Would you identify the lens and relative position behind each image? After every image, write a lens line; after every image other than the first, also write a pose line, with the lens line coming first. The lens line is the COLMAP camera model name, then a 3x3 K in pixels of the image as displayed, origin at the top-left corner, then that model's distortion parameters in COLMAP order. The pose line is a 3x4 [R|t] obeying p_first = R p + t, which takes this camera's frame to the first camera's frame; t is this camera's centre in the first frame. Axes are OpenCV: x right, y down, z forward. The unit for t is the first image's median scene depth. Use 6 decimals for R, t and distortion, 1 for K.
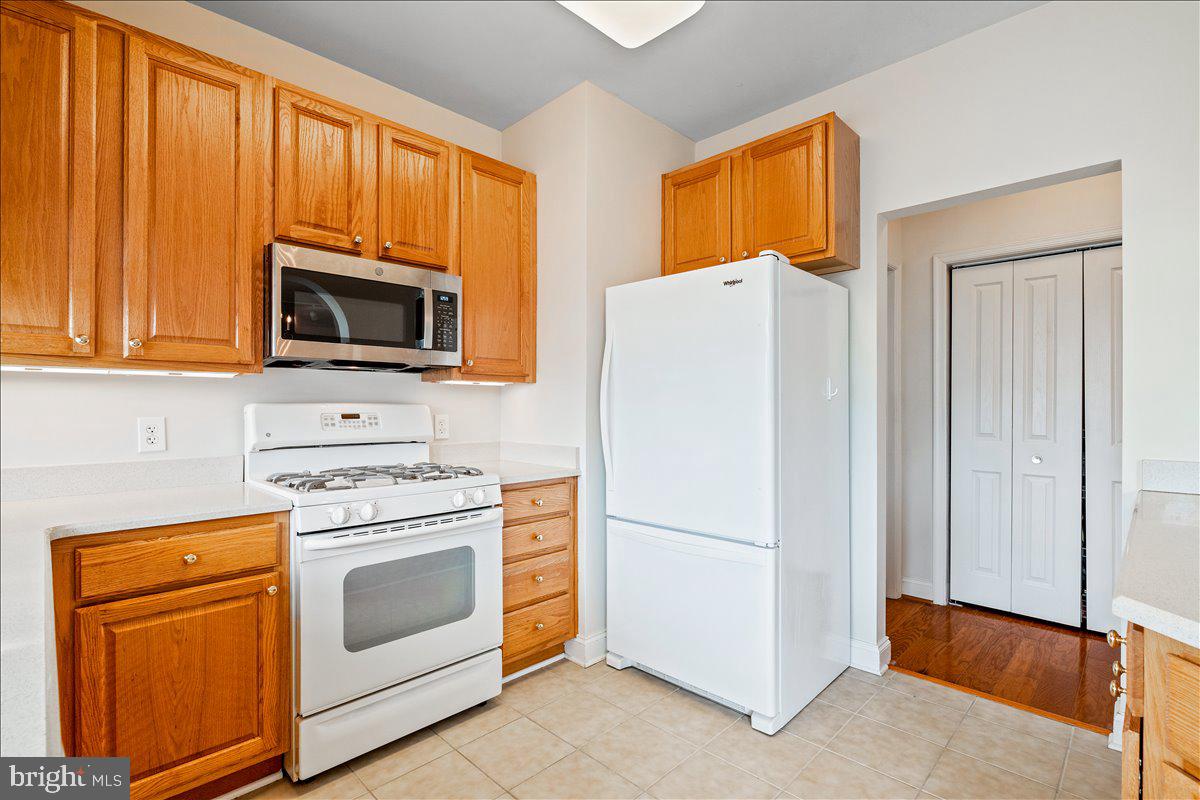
lens RADIAL K [[561.2, 0, 595.7], [0, 561.2, 404.4], [0, 0, 1]] dist [-0.030281, 0.003125]
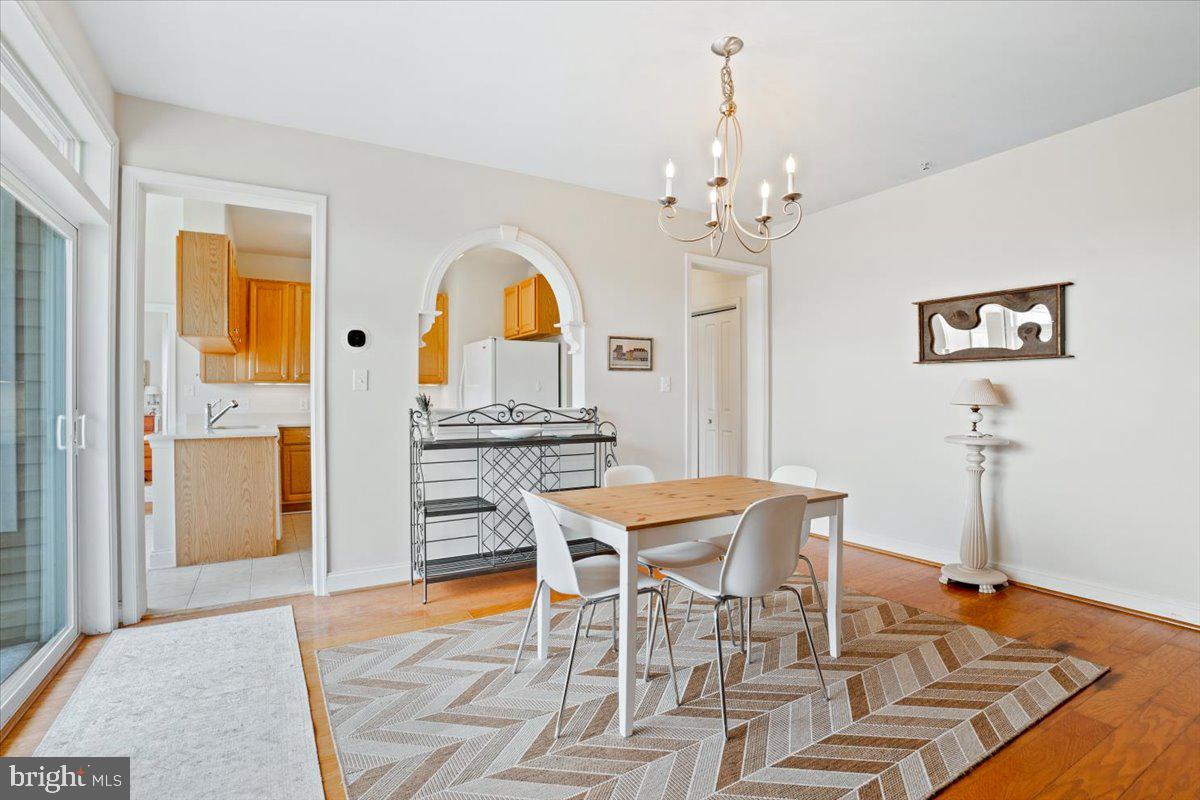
lens RADIAL K [[561.2, 0, 607.7], [0, 561.2, 395.9], [0, 0, 1]] dist [-0.030281, 0.003125]
pose [[0.966103, -0.009131, -0.257996, 1.770584], [0.008071, 0.999954, -0.005166, 0.044190], [0.258032, 0.002909, 0.966132, -1.707501]]
